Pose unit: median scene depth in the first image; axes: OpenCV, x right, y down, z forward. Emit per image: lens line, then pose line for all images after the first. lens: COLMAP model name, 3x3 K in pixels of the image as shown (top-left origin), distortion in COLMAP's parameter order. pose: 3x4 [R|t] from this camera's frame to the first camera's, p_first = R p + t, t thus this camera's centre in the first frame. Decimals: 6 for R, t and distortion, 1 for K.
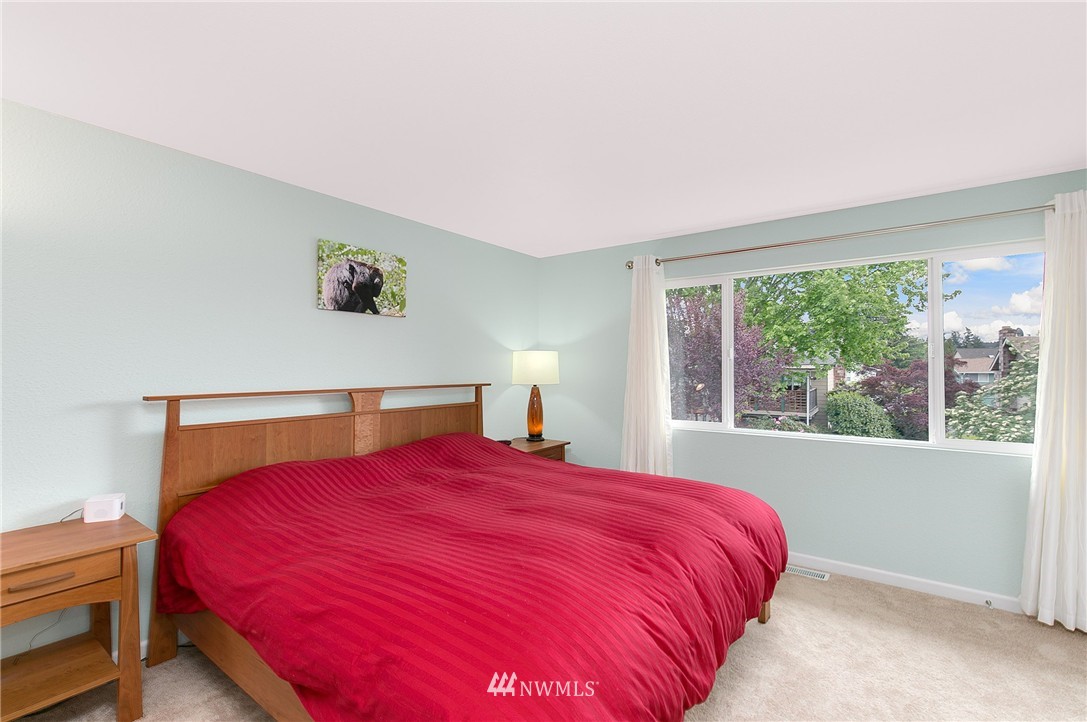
lens RADIAL K [[485.8, 0, 543.5], [0, 485.8, 361.0], [0, 0, 1]] dist [0.001487, 0.000073]
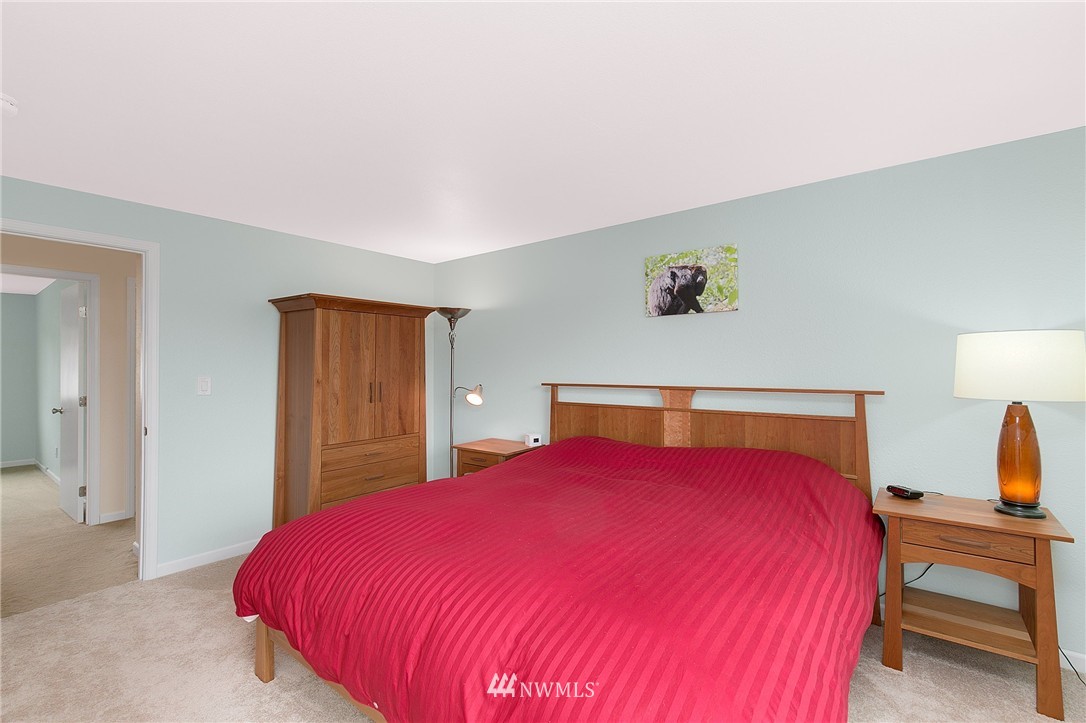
lens RADIAL K [[481.6, 0, 548.4], [0, 481.6, 364.0], [0, 0, 1]] dist [0.003049, -0.000043]
pose [[-0.024247, 0.001072, -0.999705, 0.667141], [0.020220, 0.999795, 0.000582, 0.001546], [0.999501, -0.020200, -0.024264, 0.731522]]
